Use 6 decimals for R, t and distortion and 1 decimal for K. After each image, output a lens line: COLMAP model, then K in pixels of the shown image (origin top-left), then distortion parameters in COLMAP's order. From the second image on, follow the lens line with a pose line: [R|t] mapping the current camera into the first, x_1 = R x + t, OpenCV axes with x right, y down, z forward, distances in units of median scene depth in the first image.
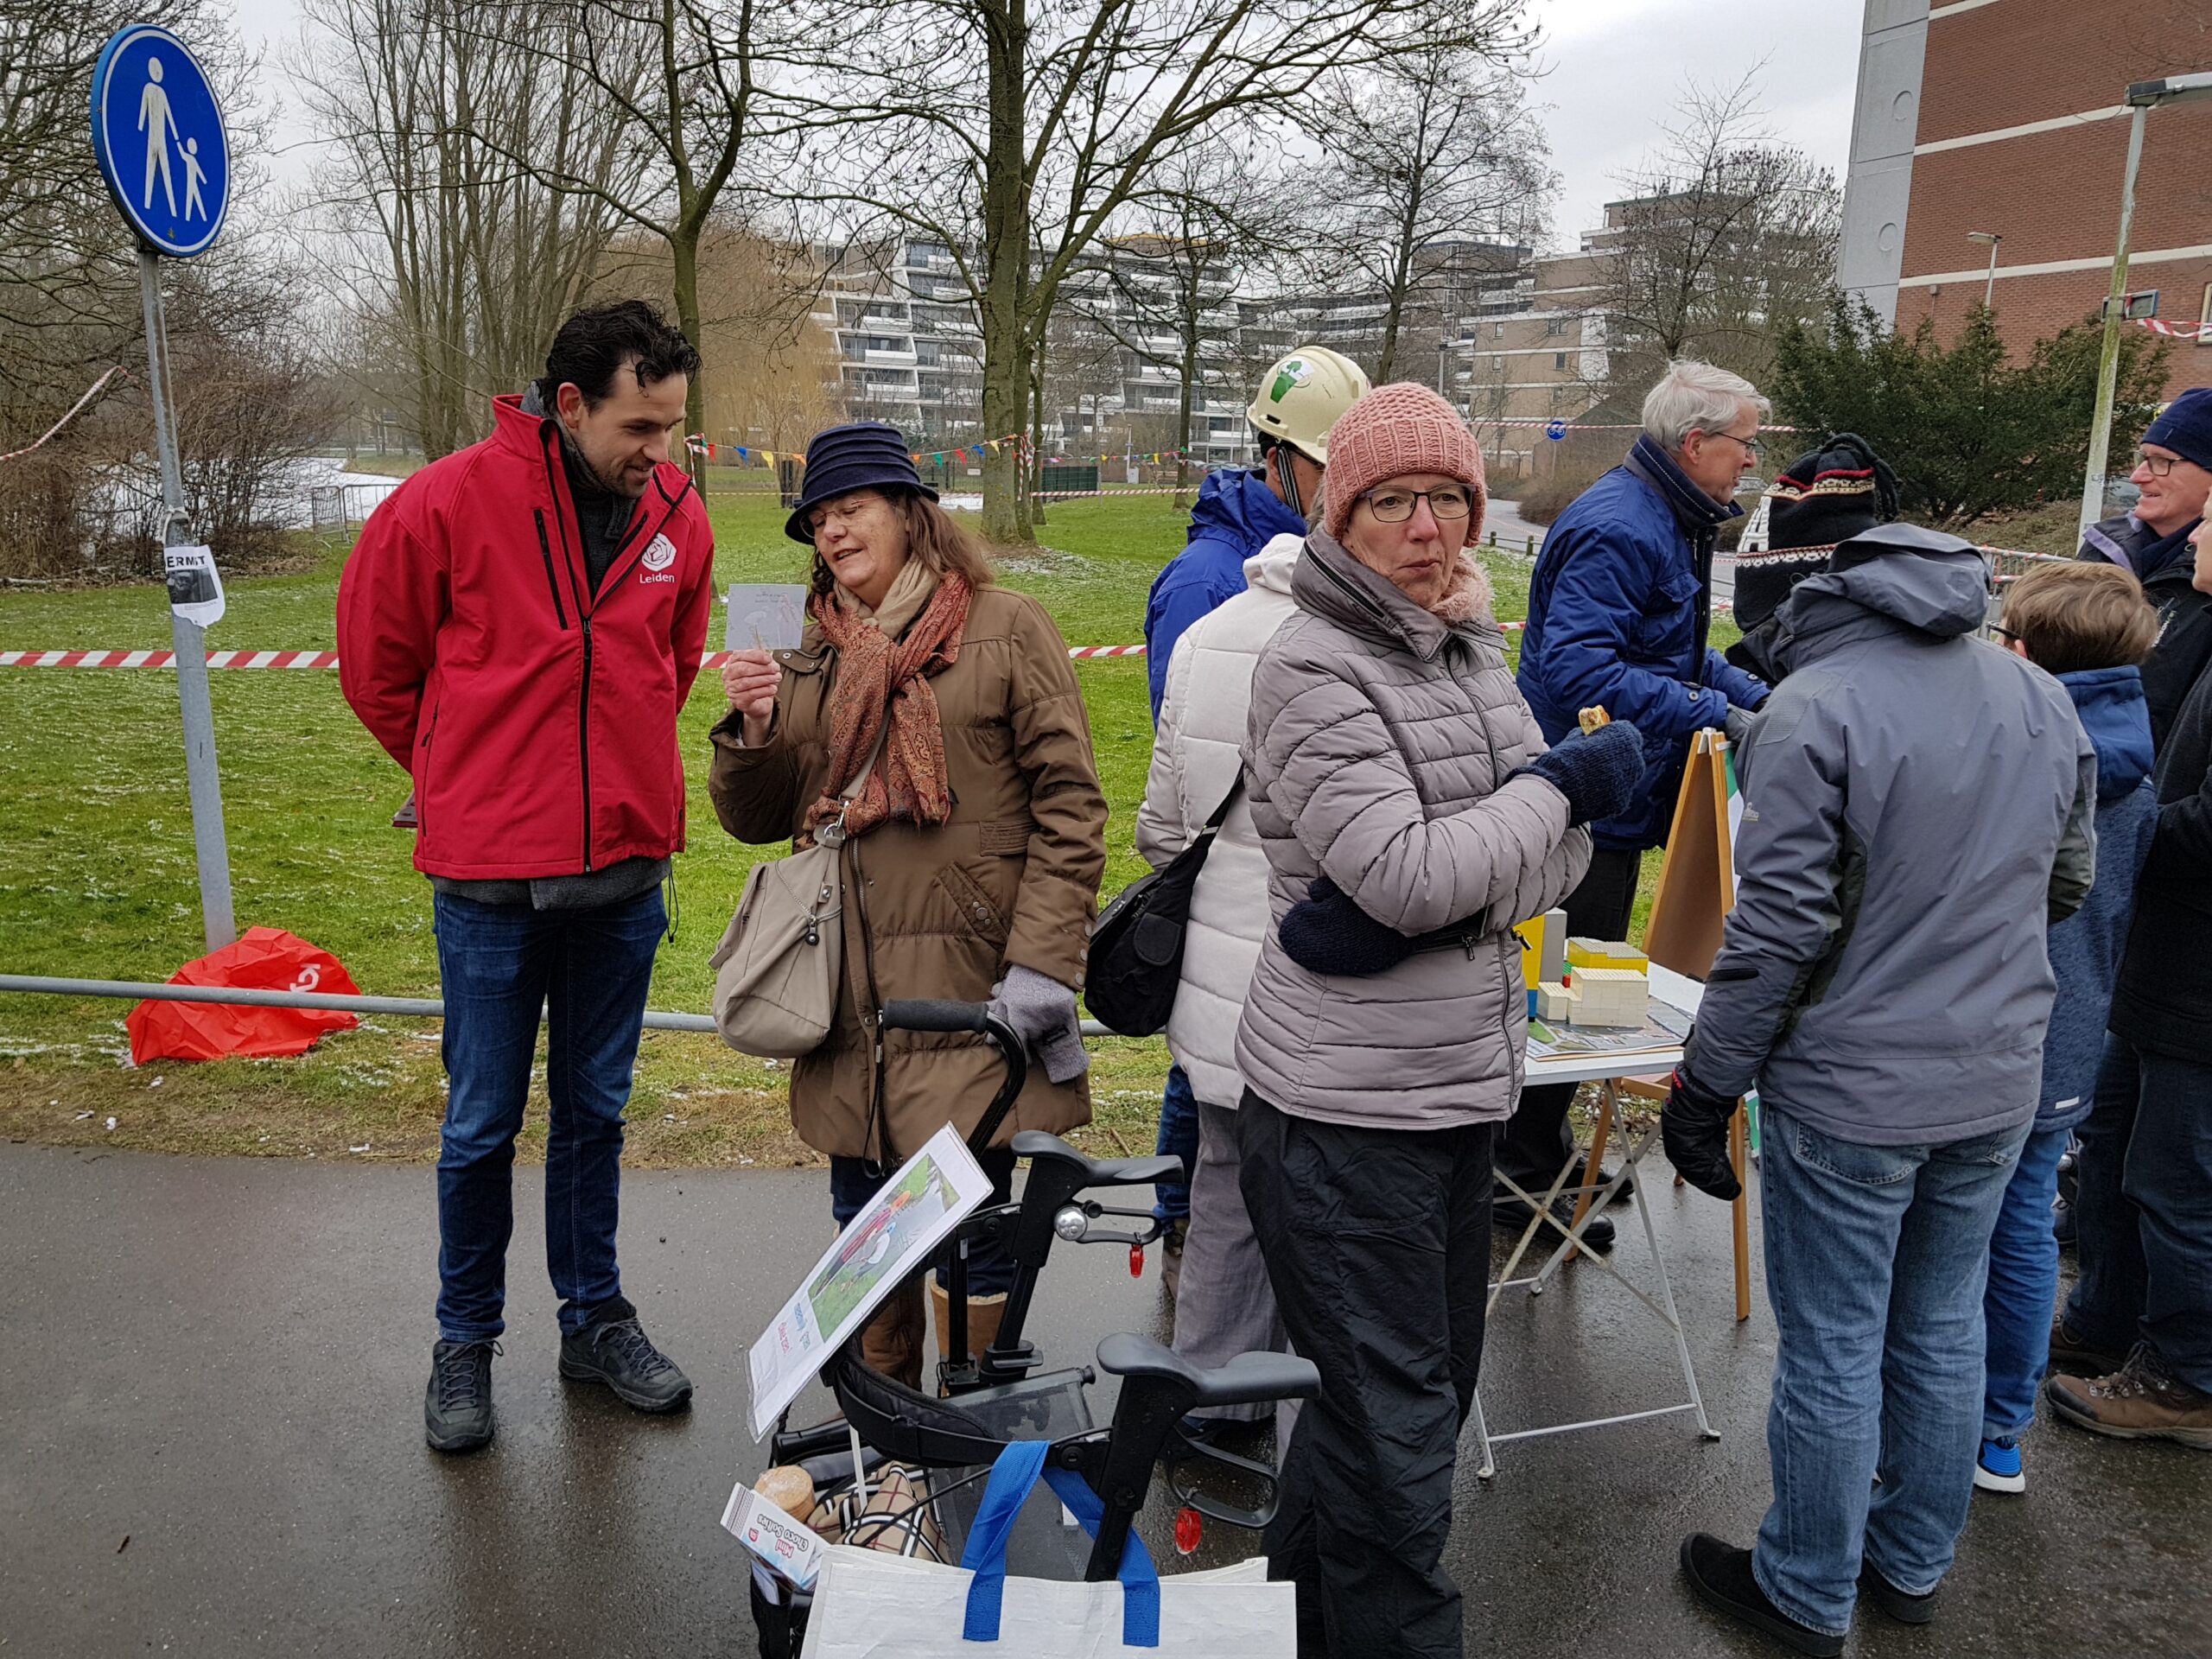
lens RADIAL K [[1752.1, 0, 1106.0], [0, 1752.1, 829.5], [0, 0, 1]] dist [0.008117, -0.013578]
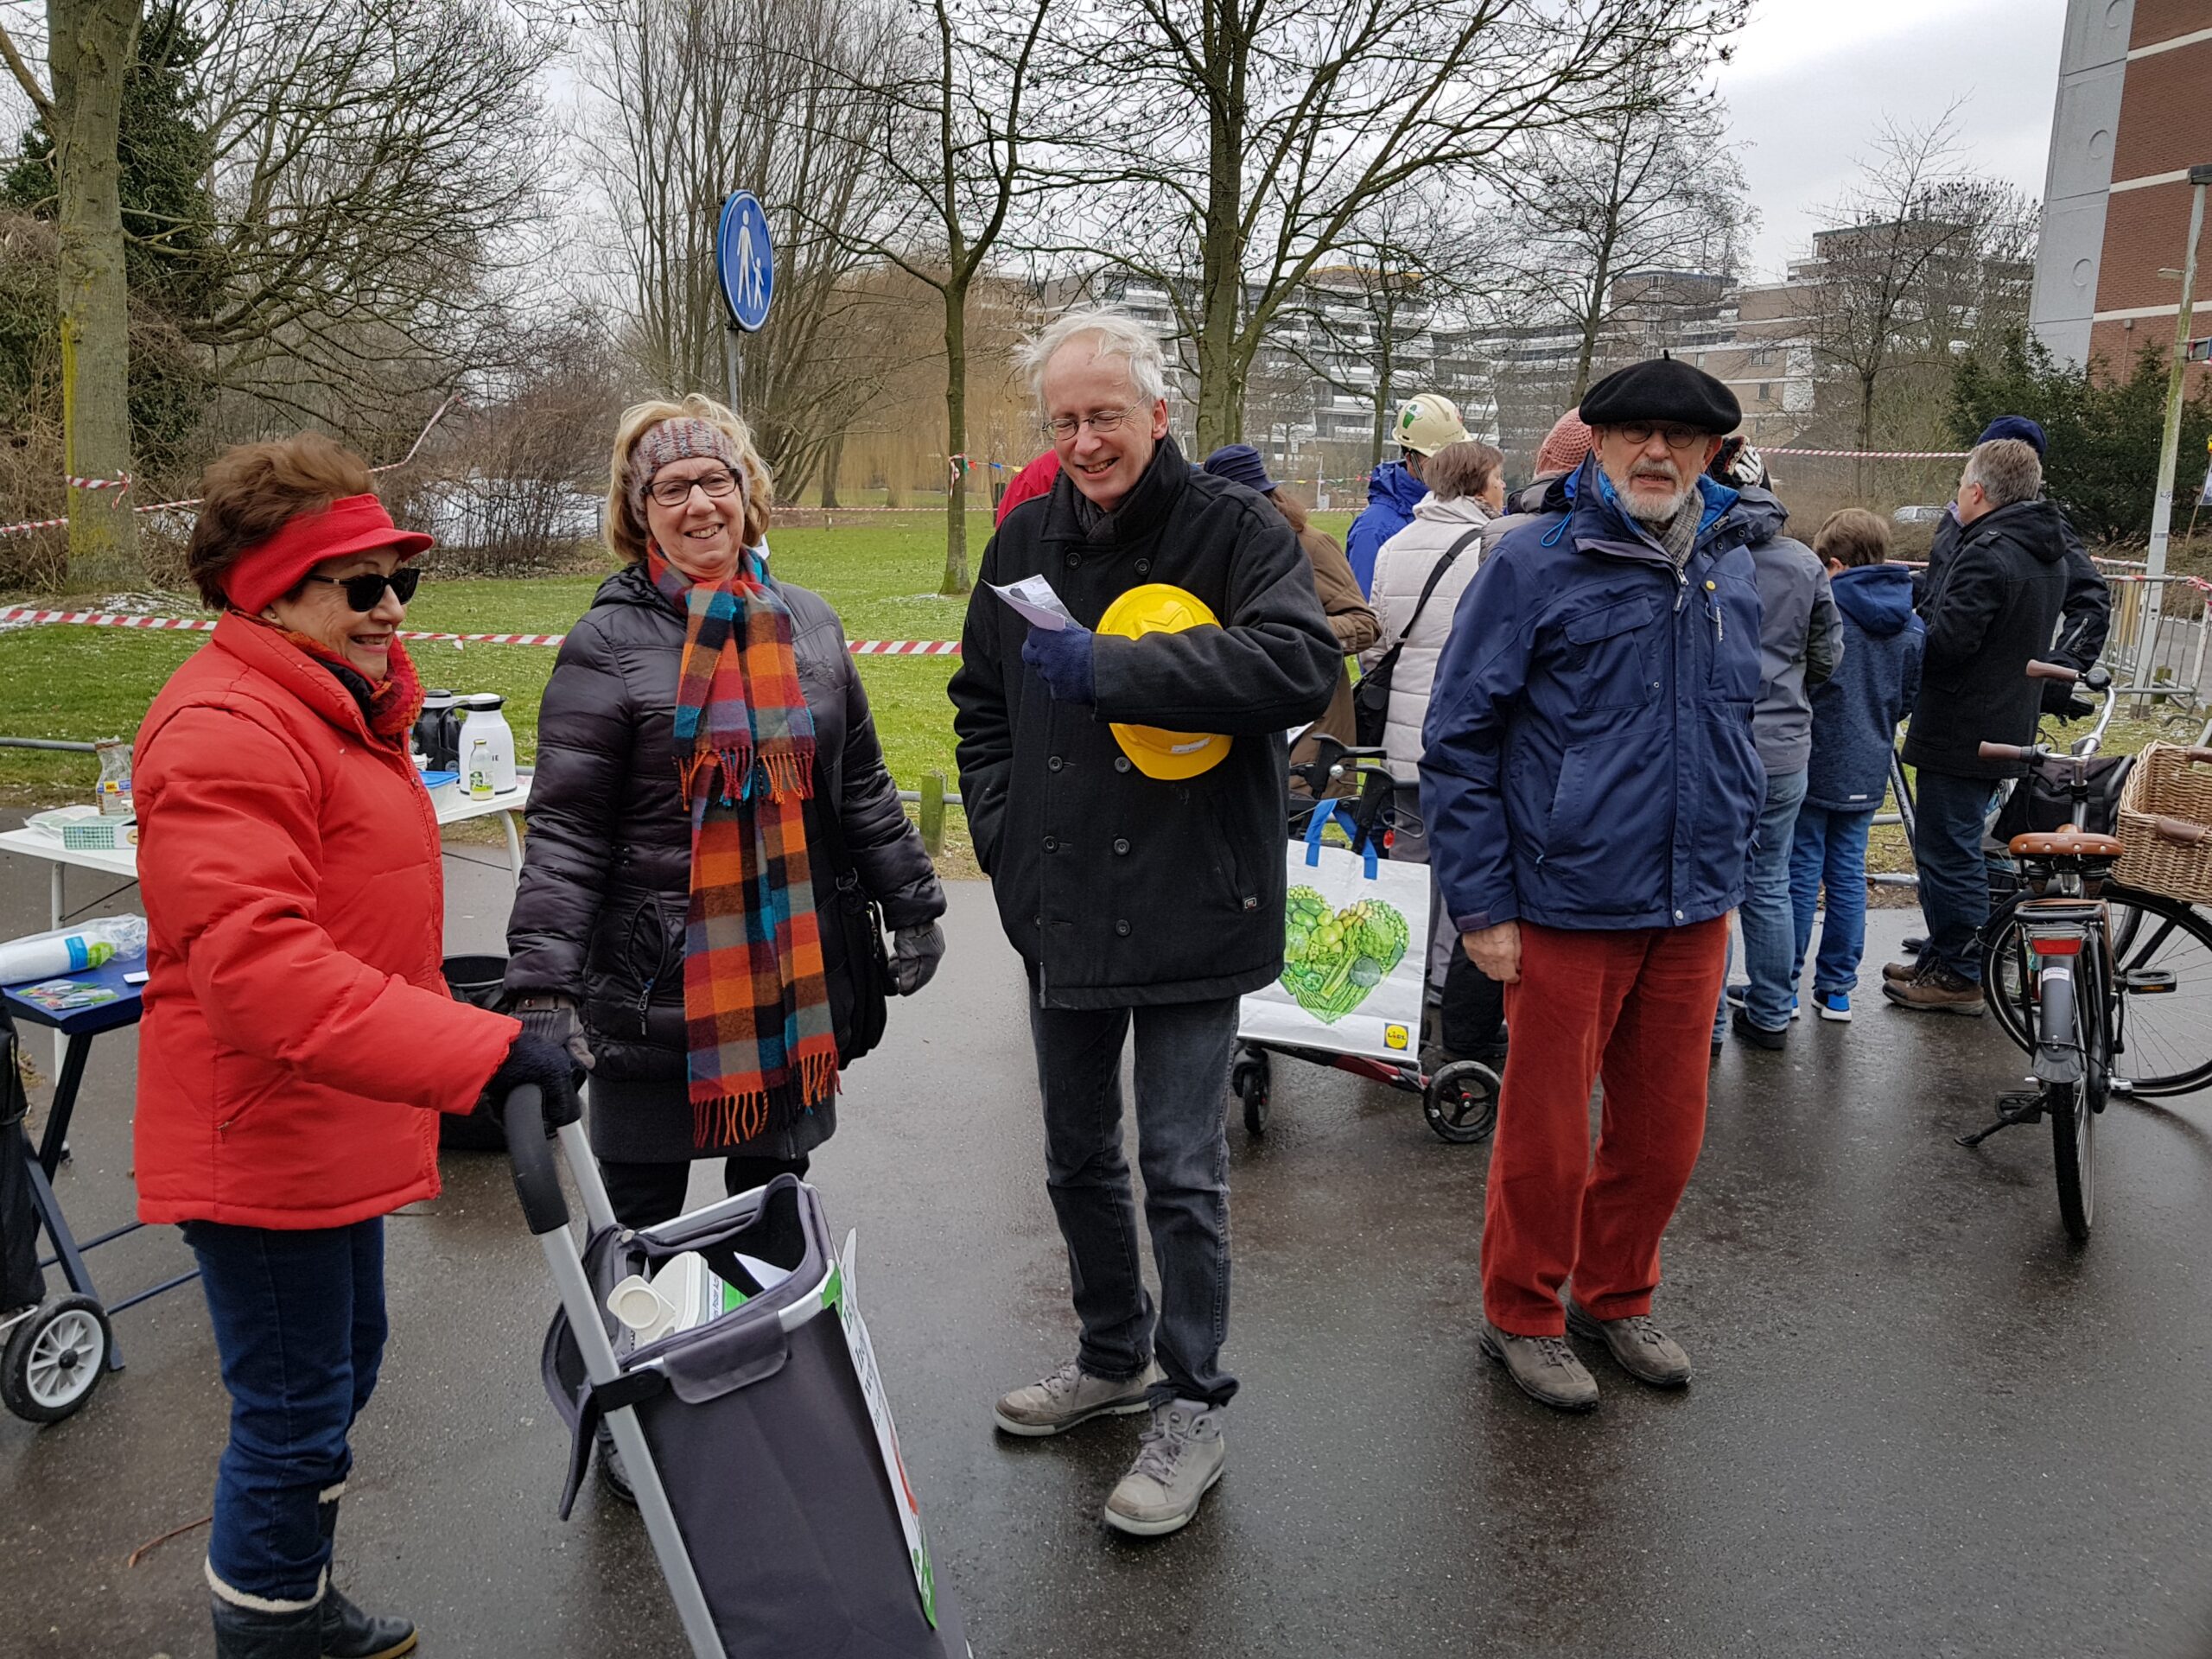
lens RADIAL K [[1756.9, 0, 1096.3], [0, 1756.9, 768.4], [0, 0, 1]] dist [-0.007777, 0.002313]
pose [[0.993750, 0.024035, -0.109011, -0.005912], [-0.029355, 0.998441, -0.047469, 0.024064], [0.107701, 0.050372, 0.992906, -0.093812]]
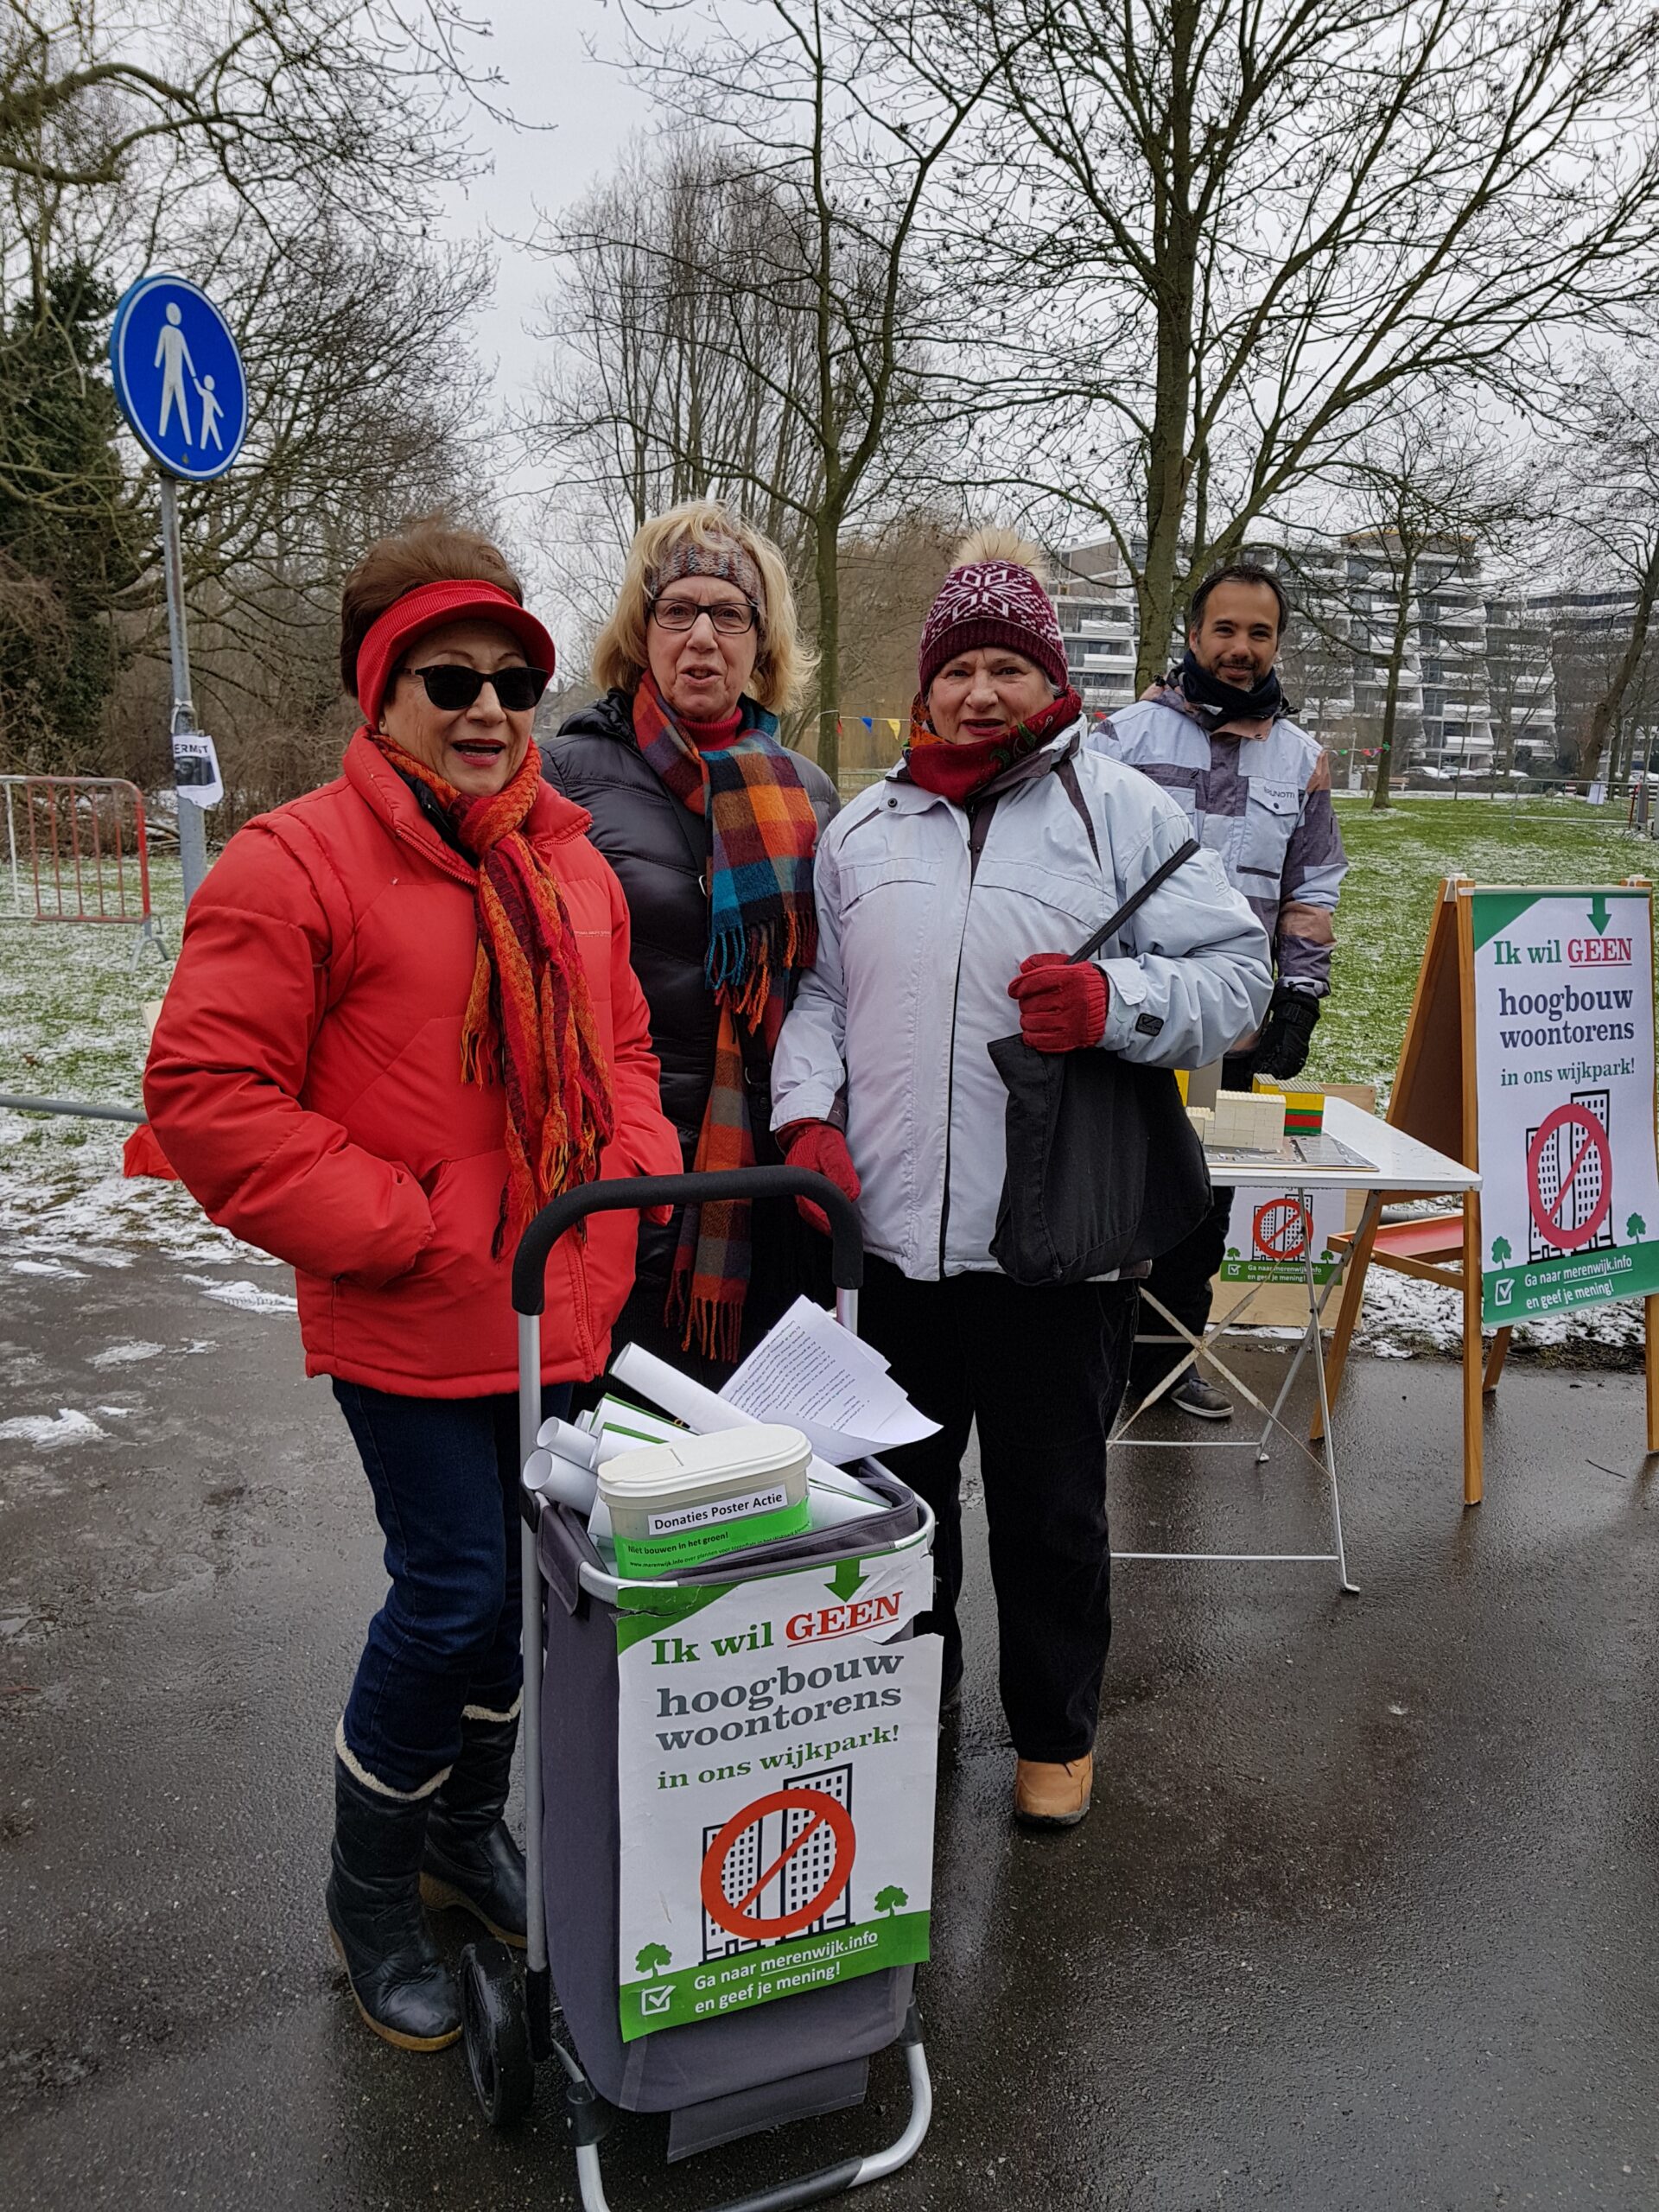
lens RADIAL K [[1766.7, 0, 845.0], [0, 1766.7, 1156.9], [0, 0, 1]] dist [-0.010859, 0.002705]
pose [[0.965572, 0.060843, -0.252922, 0.036029], [-0.058290, 0.998145, 0.017583, 0.012479], [0.253523, -0.002235, 0.967327, -0.001234]]
